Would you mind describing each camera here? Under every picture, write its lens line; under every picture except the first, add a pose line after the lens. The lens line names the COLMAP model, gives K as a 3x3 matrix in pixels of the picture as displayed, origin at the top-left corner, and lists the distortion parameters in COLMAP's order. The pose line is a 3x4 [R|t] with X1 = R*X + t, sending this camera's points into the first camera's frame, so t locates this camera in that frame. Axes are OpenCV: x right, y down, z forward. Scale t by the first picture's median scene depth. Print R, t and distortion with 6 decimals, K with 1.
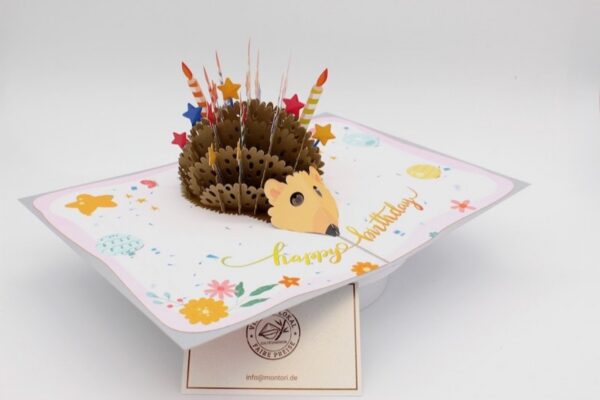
lens RADIAL K [[711.6, 0, 301.5], [0, 711.6, 200.4], [0, 0, 1]] dist [-0.077146, 0.000000]
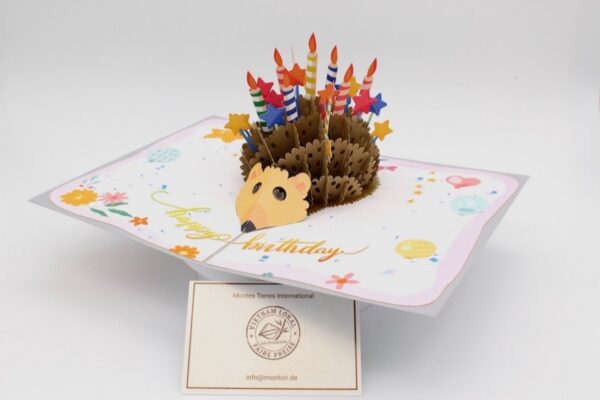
lens RADIAL K [[711.6, 0, 301.8], [0, 711.6, 202.0], [0, 0, 1]] dist [-0.077146, 0.000000]
pose [[0.355236, 0.395156, -0.847148, 0.872397], [-0.415112, 0.878682, 0.235795, -0.247118], [0.837549, 0.267898, 0.476174, 0.552716]]
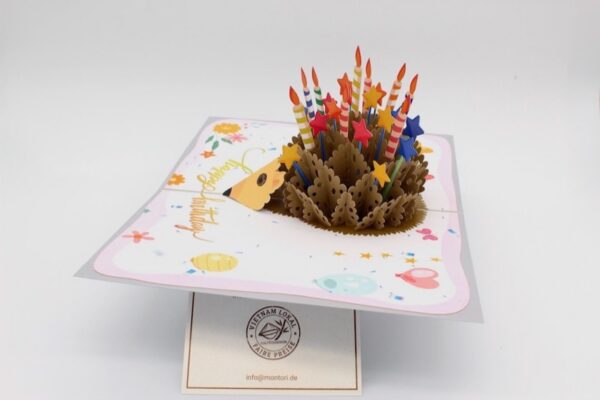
lens RADIAL K [[711.6, 0, 304.7], [0, 711.6, 200.1], [0, 0, 1]] dist [-0.077146, 0.000000]
pose [[-0.744087, 0.255660, -0.617230, 0.617901], [-0.321199, 0.673201, 0.666057, -0.695612], [0.585804, 0.693858, -0.418802, 1.479095]]
